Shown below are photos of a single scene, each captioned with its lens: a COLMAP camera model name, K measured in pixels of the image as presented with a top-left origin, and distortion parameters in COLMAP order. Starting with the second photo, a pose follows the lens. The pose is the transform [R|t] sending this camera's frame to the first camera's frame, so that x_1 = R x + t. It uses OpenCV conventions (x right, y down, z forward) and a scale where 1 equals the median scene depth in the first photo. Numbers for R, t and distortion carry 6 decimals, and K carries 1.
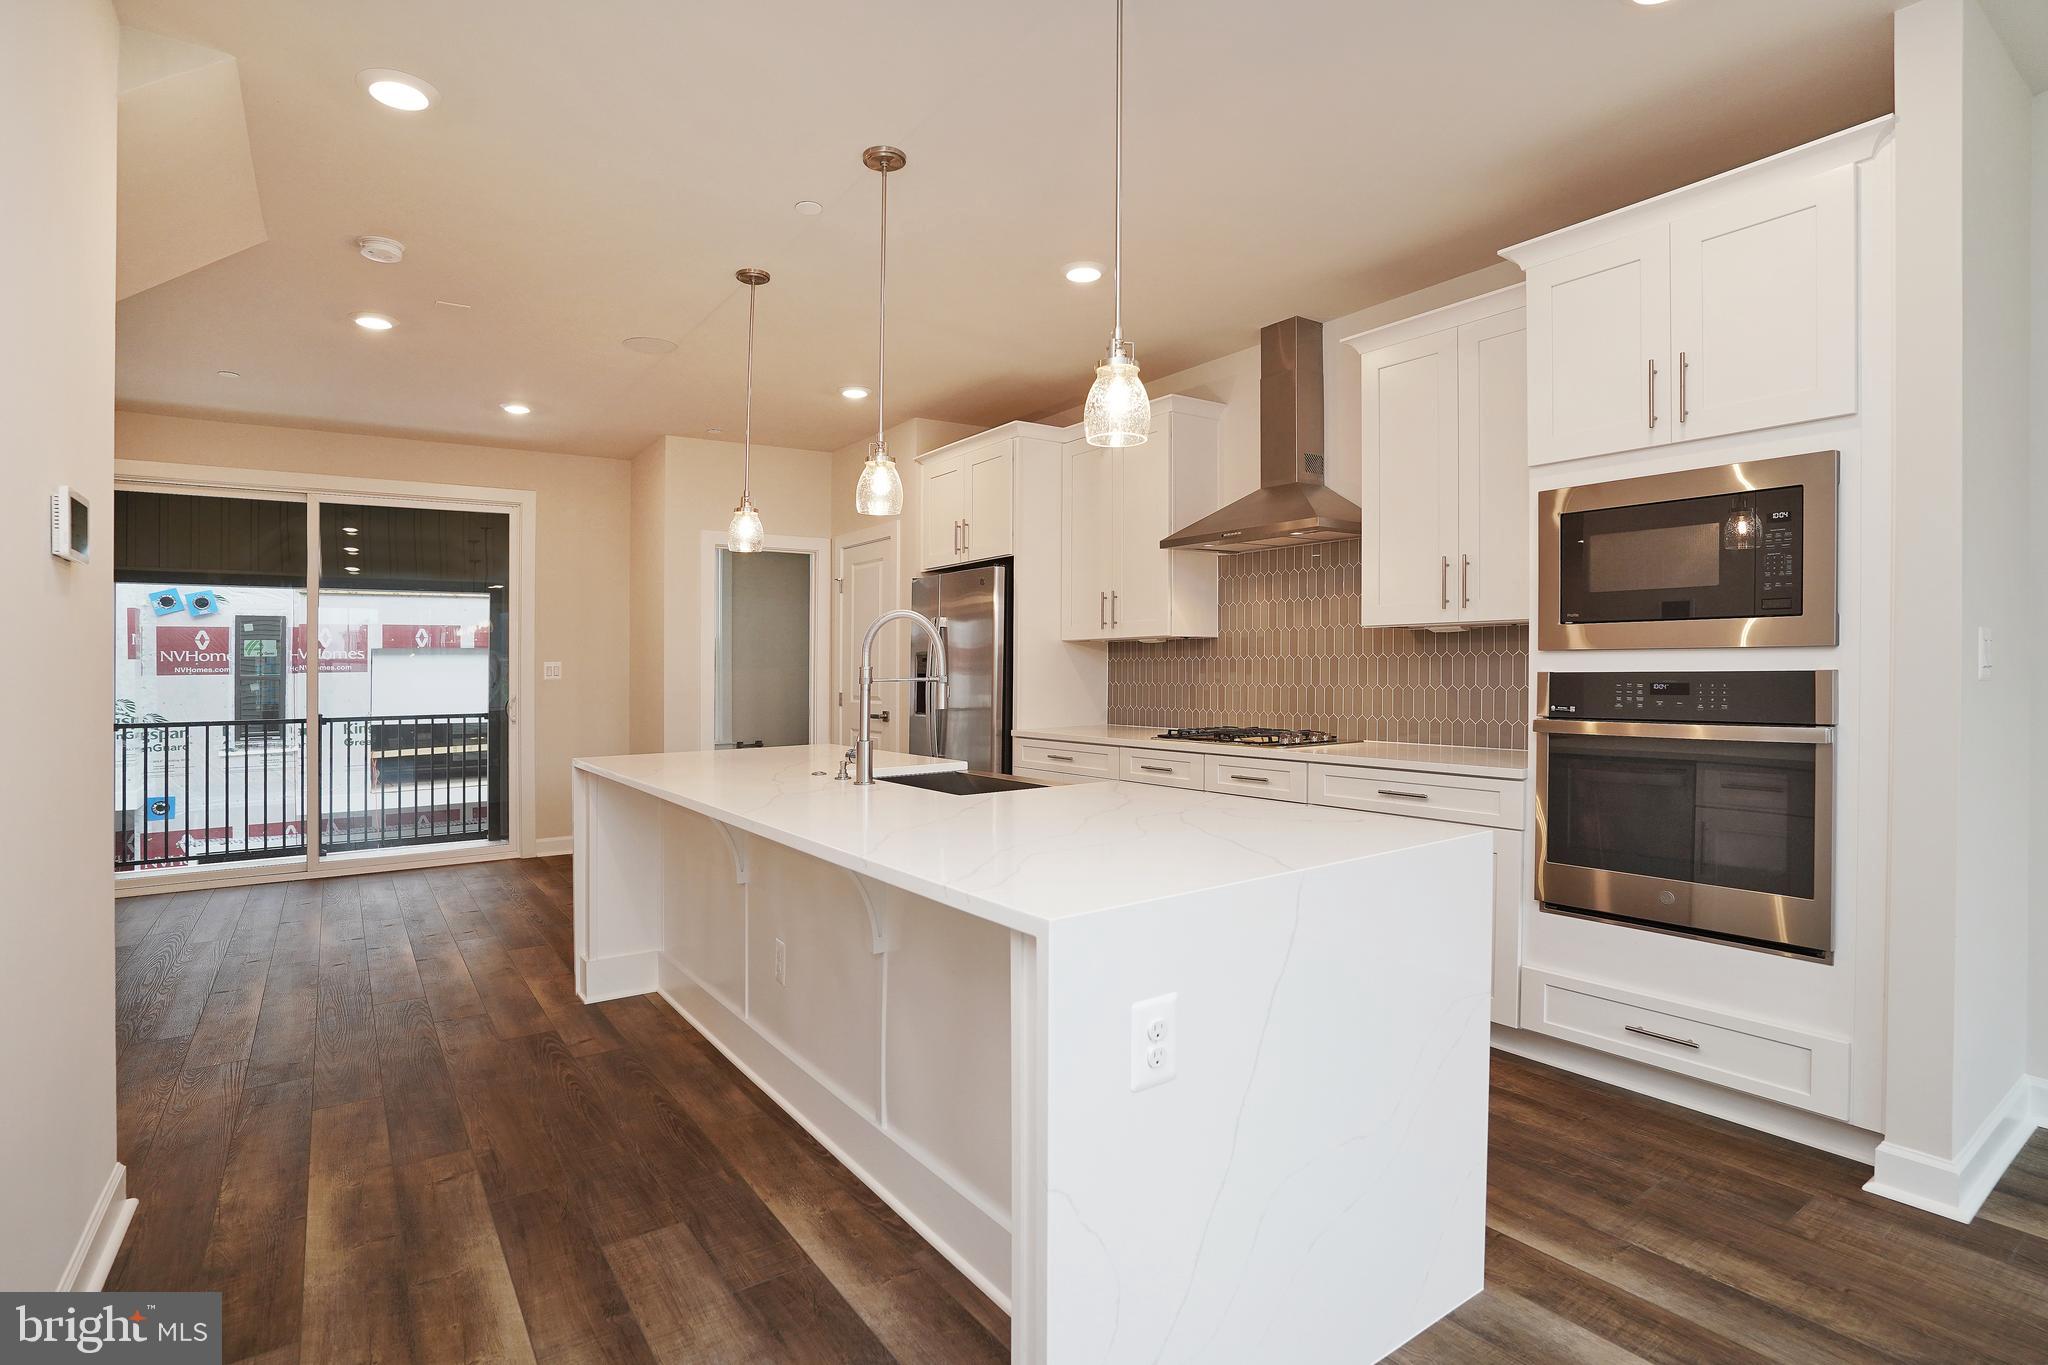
lens RADIAL K [[1009.5, 0, 1042.3], [0, 1009.5, 653.2], [0, 0, 1]] dist [-0.053058, 0.019664]
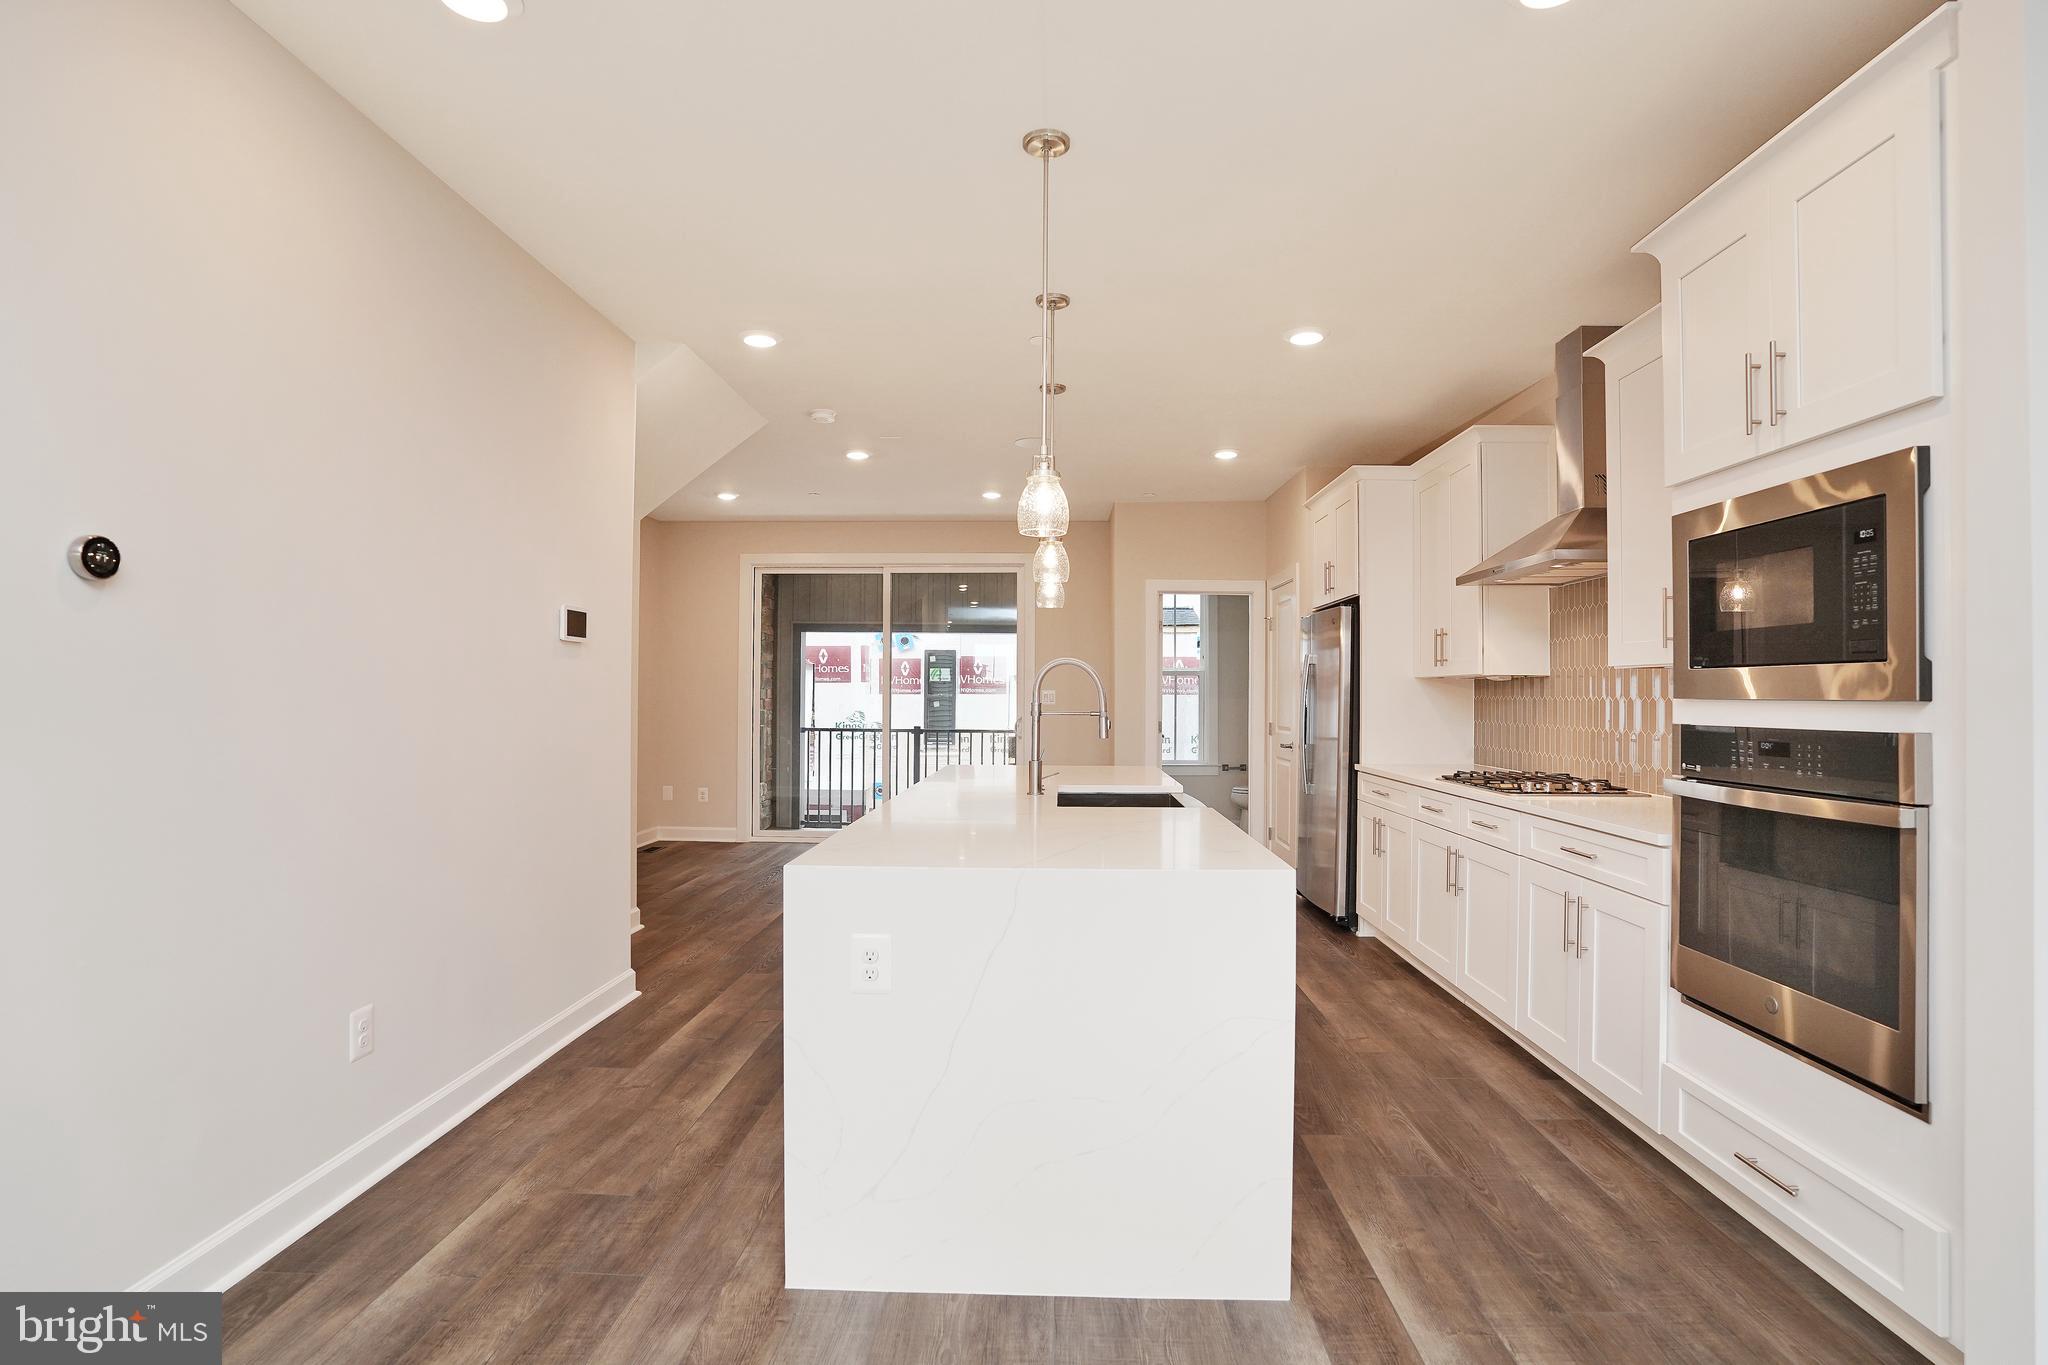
lens RADIAL K [[1009.5, 0, 1036.4], [0, 1009.5, 652.2], [0, 0, 1]] dist [-0.053058, 0.019664]
pose [[0.797856, -0.006702, -0.602810, 0.418214], [-0.010019, 0.999653, -0.024376, -0.012066], [0.602764, 0.025488, 0.797512, -0.016099]]
